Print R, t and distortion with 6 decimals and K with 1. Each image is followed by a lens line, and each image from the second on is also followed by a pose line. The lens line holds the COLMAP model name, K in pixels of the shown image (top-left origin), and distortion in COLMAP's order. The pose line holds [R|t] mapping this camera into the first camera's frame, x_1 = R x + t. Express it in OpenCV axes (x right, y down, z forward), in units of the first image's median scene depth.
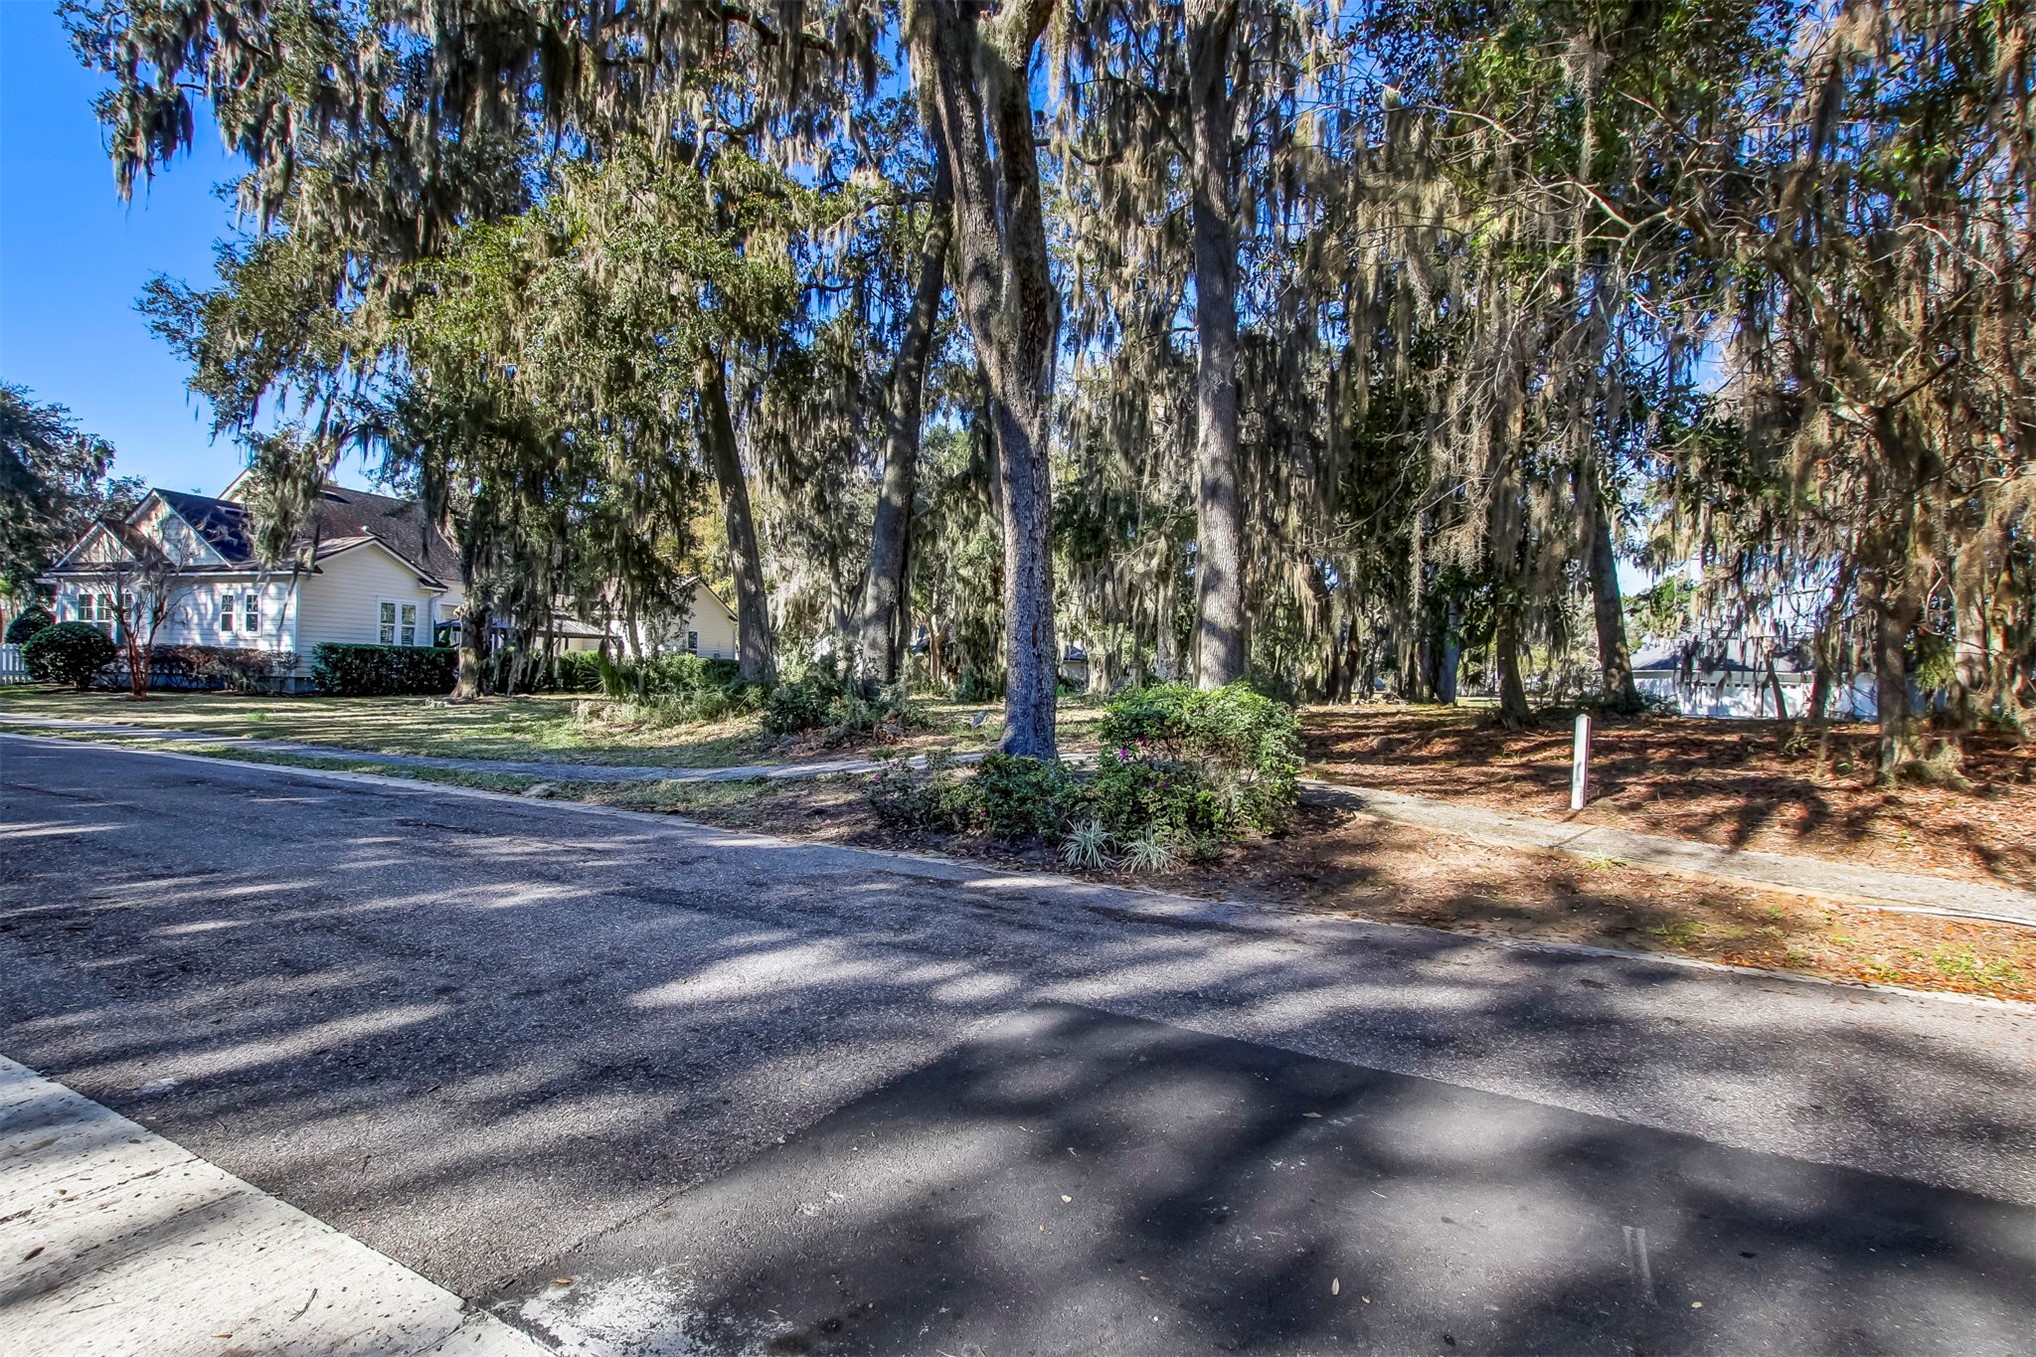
lens RADIAL K [[963.9, 0, 1018.0], [0, 963.9, 687.0], [0, 0, 1]] dist [-0.015834, 0.000013]
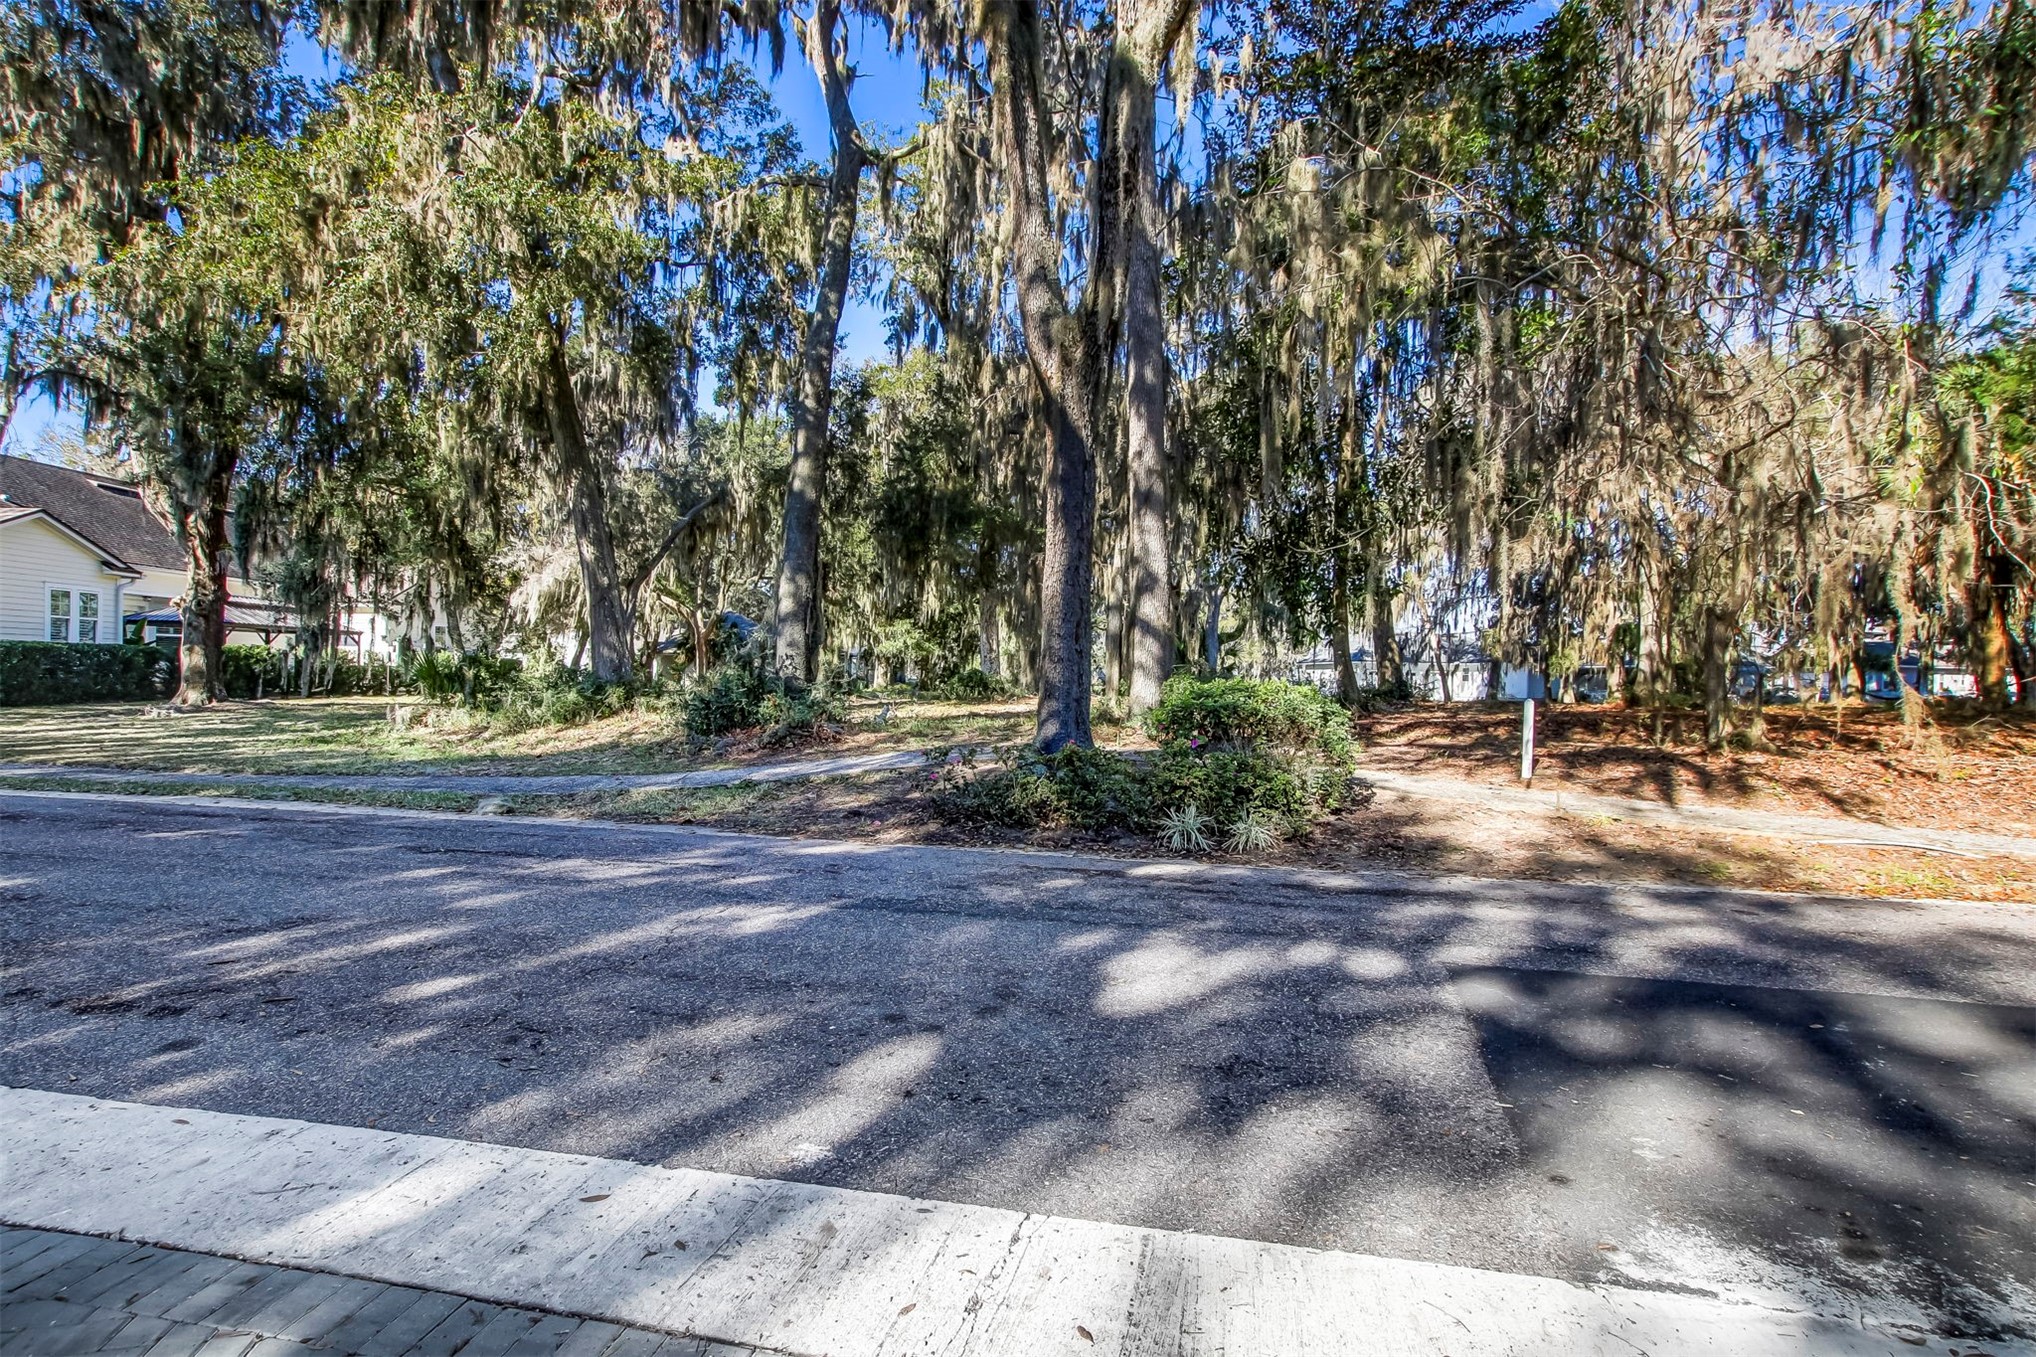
lens RADIAL K [[940.2, 0, 1023.0], [0, 940.2, 693.7], [0, 0, 1]] dist [-0.013048, 0.001347]
pose [[0.961338, -0.016160, 0.274898, -0.141289], [0.012687, 0.999816, 0.014407, -0.001449], [-0.275080, -0.010363, 0.961365, 0.019560]]
